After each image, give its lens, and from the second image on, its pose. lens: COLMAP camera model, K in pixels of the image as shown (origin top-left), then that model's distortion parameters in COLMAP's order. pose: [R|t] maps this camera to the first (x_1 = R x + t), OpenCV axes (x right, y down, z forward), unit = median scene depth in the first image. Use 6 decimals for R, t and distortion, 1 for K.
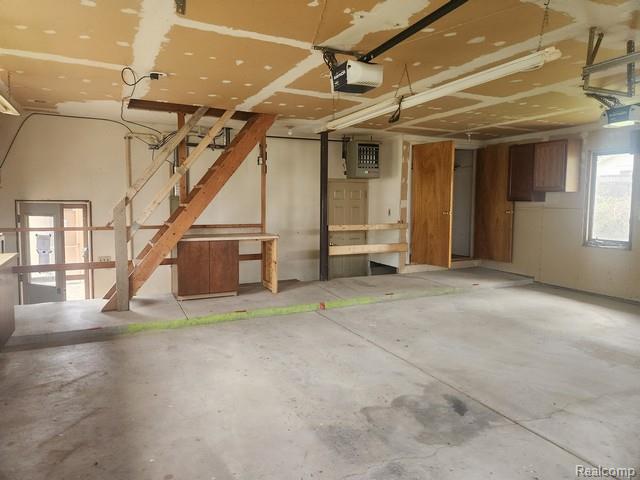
lens RADIAL K [[422.9, 0, 314.7], [0, 422.9, 238.2], [0, 0, 1]] dist [-0.003855, -0.003622]
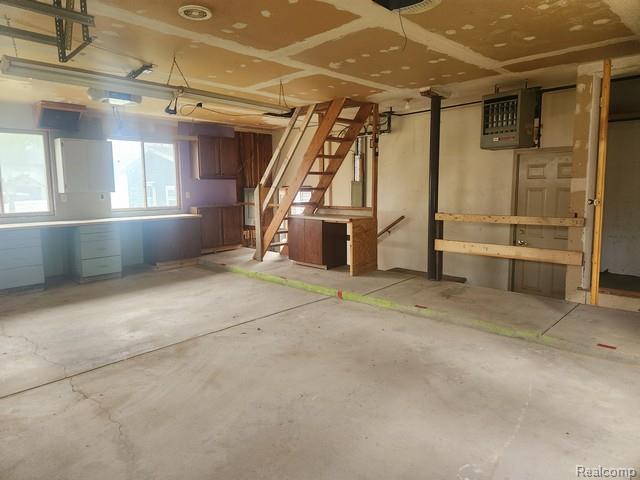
lens RADIAL K [[422.9, 0, 314.7], [0, 422.9, 238.2], [0, 0, 1]] dist [-0.003855, -0.003622]
pose [[0.357546, 0.098421, -0.928695, 0.901615], [-0.069225, 0.994489, 0.078742, -0.038640], [0.931326, 0.036135, 0.362389, 0.617414]]
